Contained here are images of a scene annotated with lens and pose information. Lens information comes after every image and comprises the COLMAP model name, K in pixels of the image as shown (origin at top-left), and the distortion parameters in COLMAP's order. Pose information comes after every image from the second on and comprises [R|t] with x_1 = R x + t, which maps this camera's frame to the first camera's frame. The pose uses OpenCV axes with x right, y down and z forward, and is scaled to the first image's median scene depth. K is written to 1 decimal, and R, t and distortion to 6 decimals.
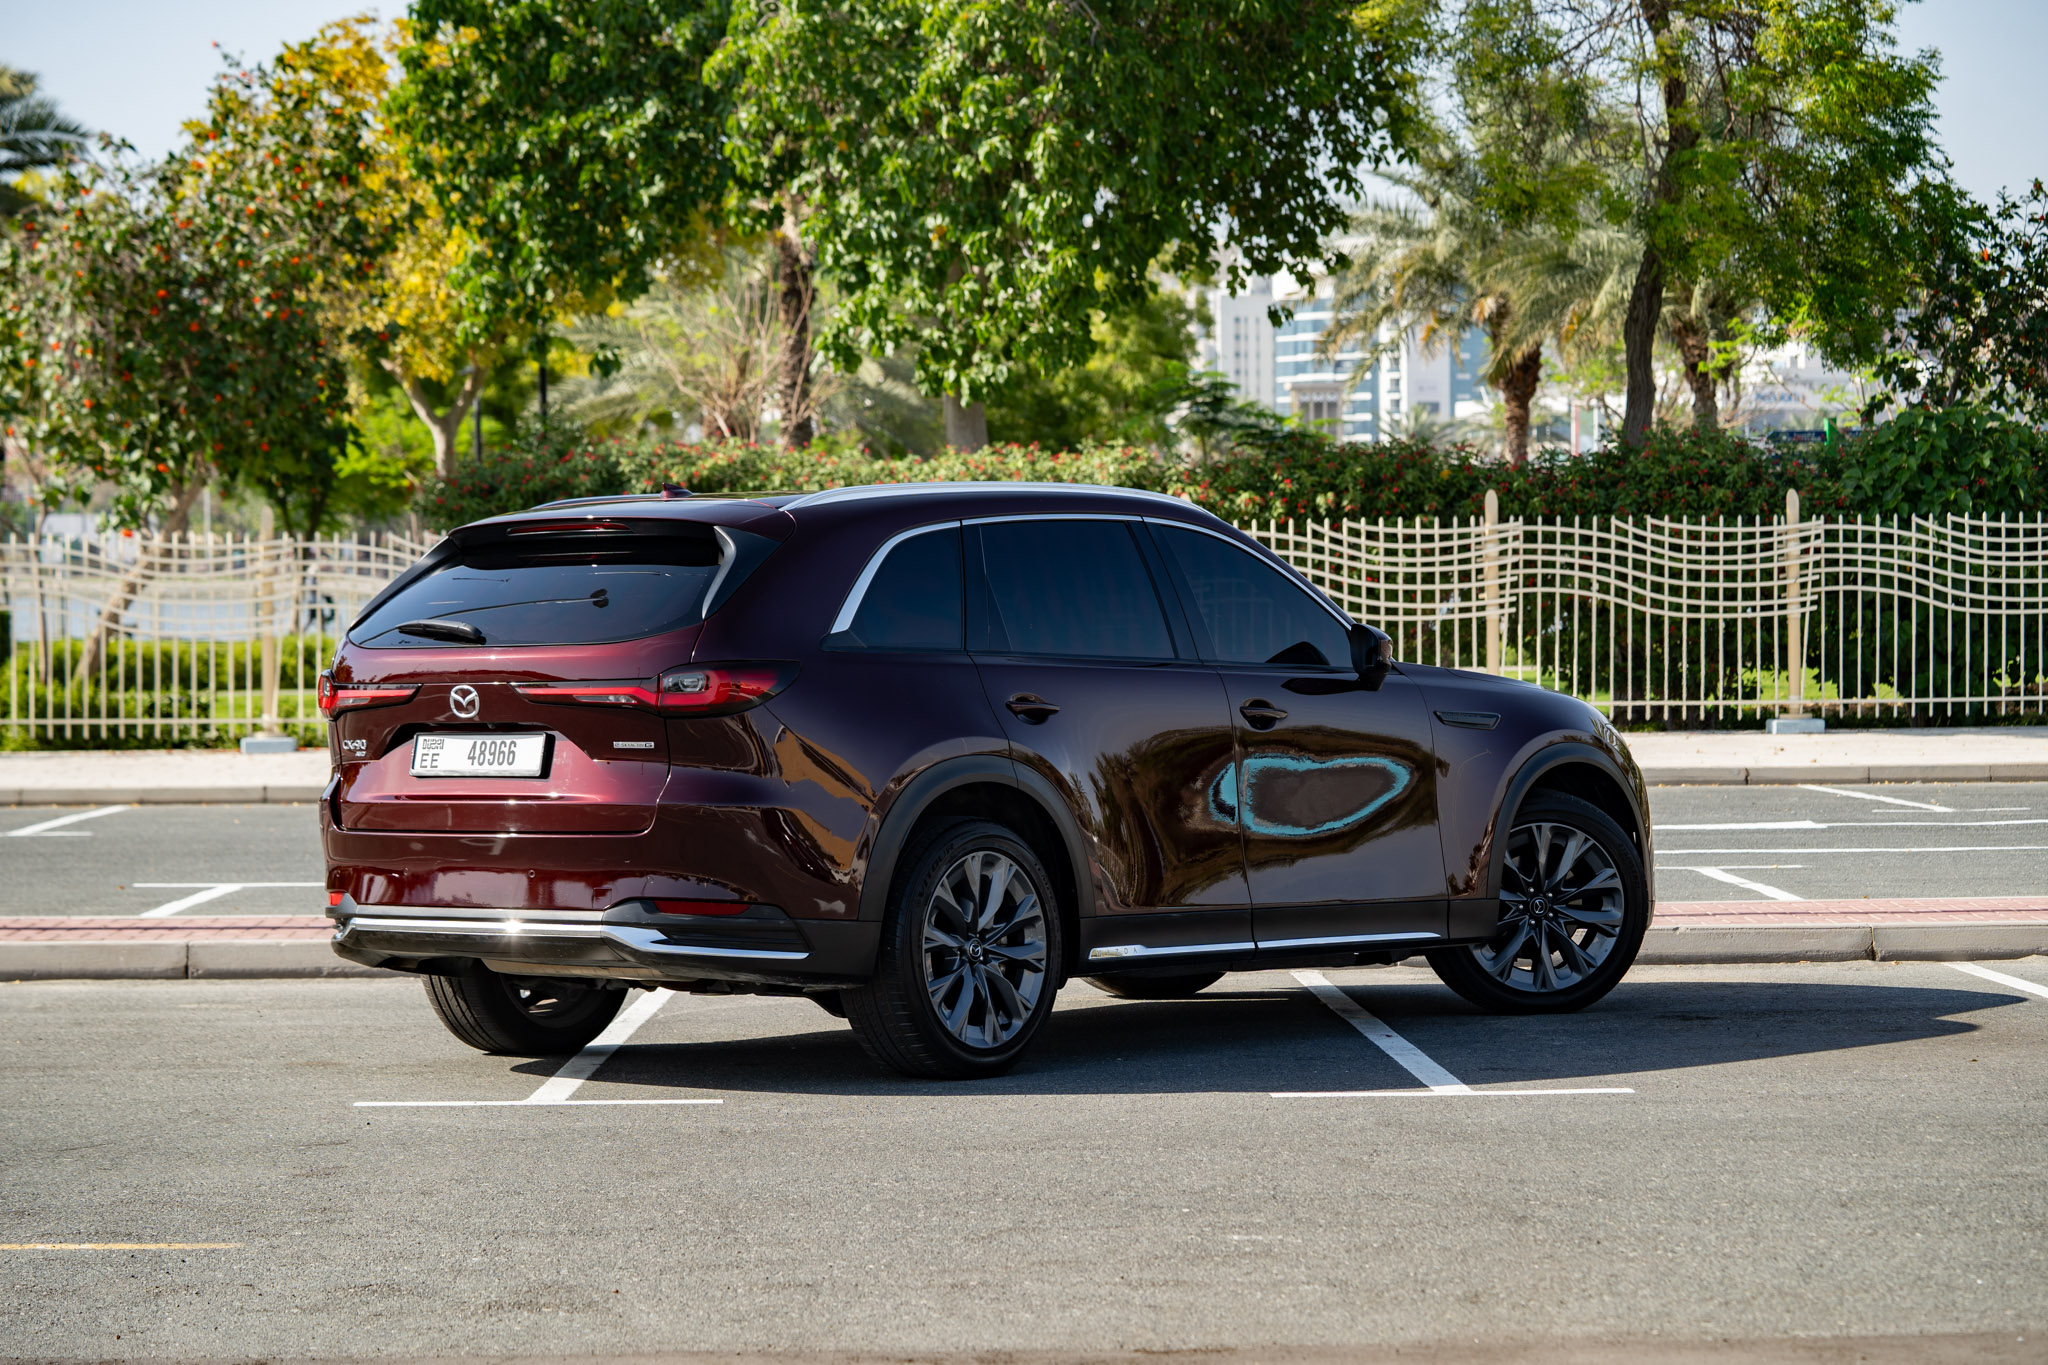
lens RADIAL K [[5329.9, 0, 1022.0], [0, 5329.9, 685.5], [0, 0, 1]] dist [-0.155384, 0.000000]
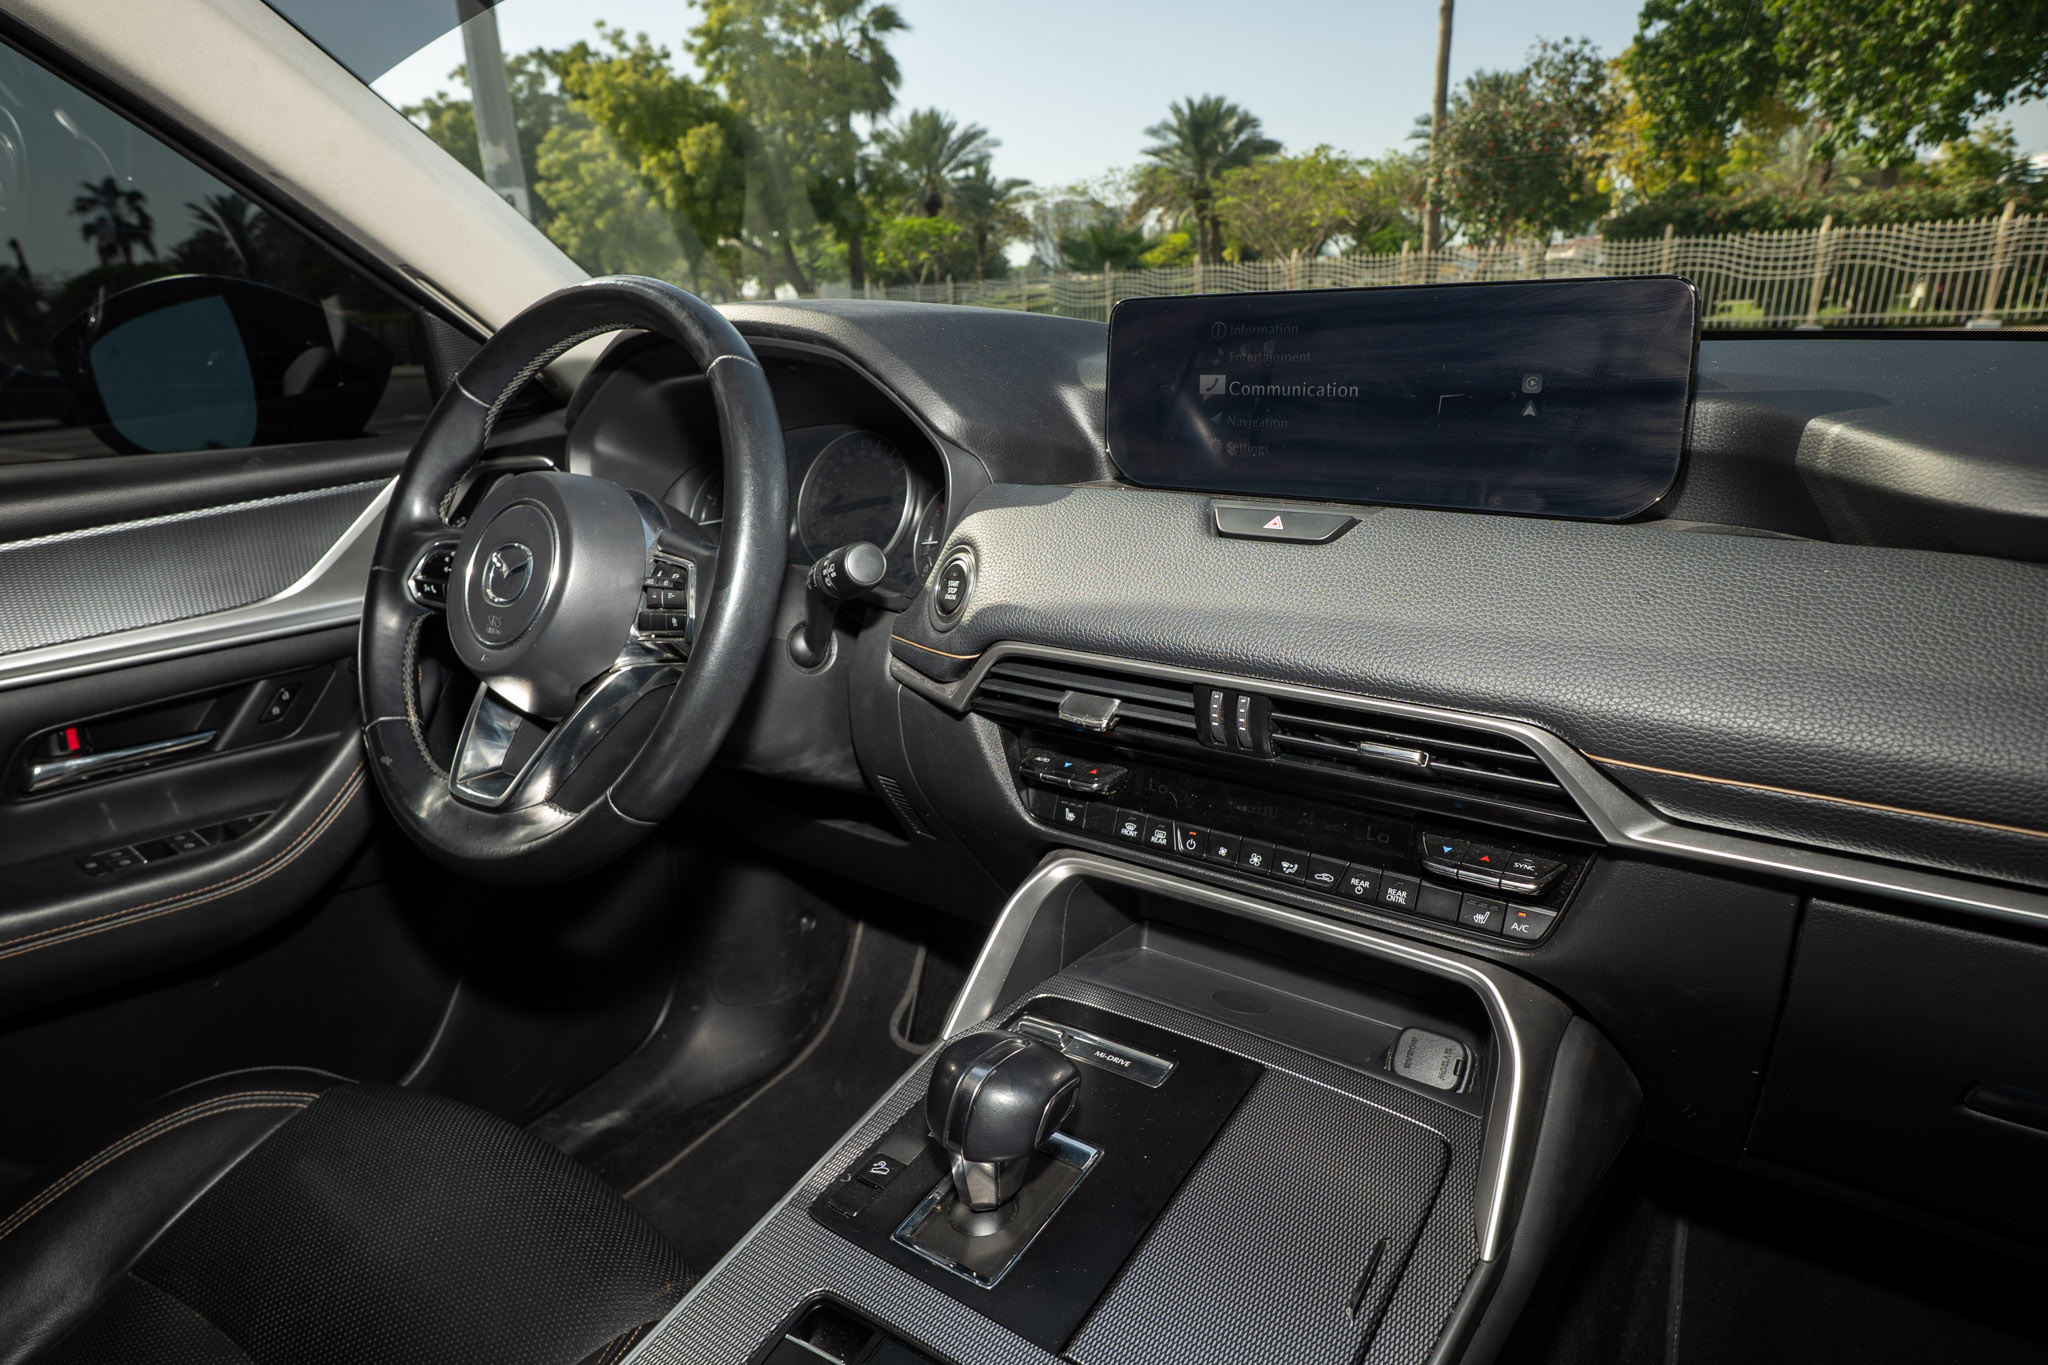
lens RADIAL K [[1135.0, 0, 1022.4], [0, 1135.0, 668.1], [0, 0, 1]] dist [-0.005148, 0.004022]
pose [[0.804310, 0.160641, -0.572084, 0.003306], [0.022862, 0.953685, 0.299936, -0.004384], [0.593770, -0.254321, 0.763386, 0.398231]]
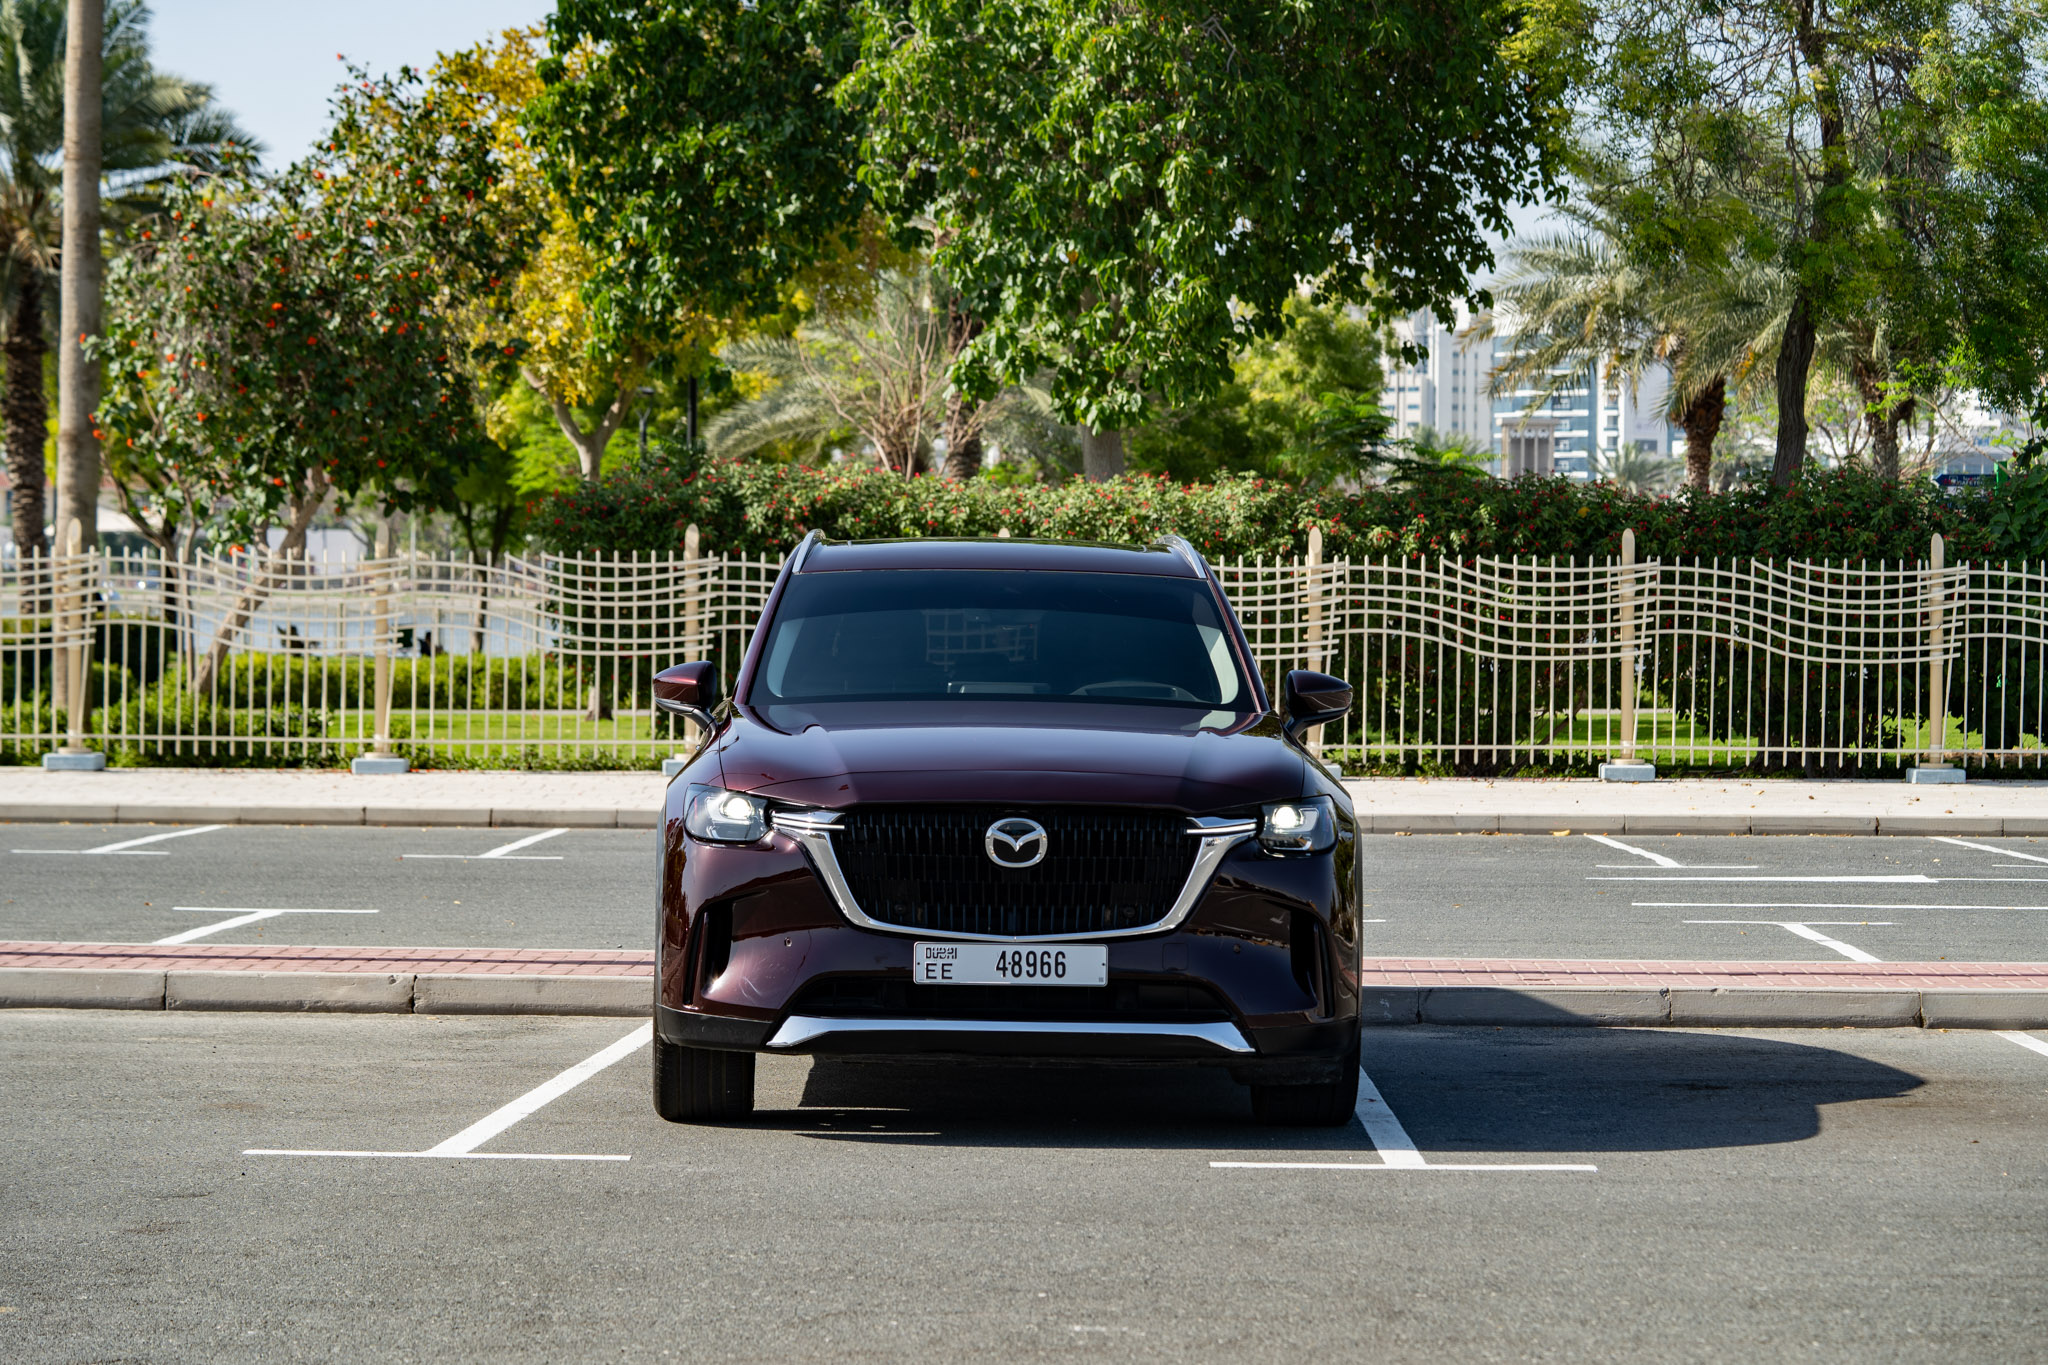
lens RADIAL K [[5329.9, 0, 1022.1], [0, 5329.9, 673.0], [0, 0, 1]] dist [-0.155384, 0.000000]
pose [[0.999034, 0.018450, -0.039888, 0.016268], [-0.018764, 0.999796, -0.007523, -0.000771], [0.039741, 0.008264, 0.999176, 0.018500]]
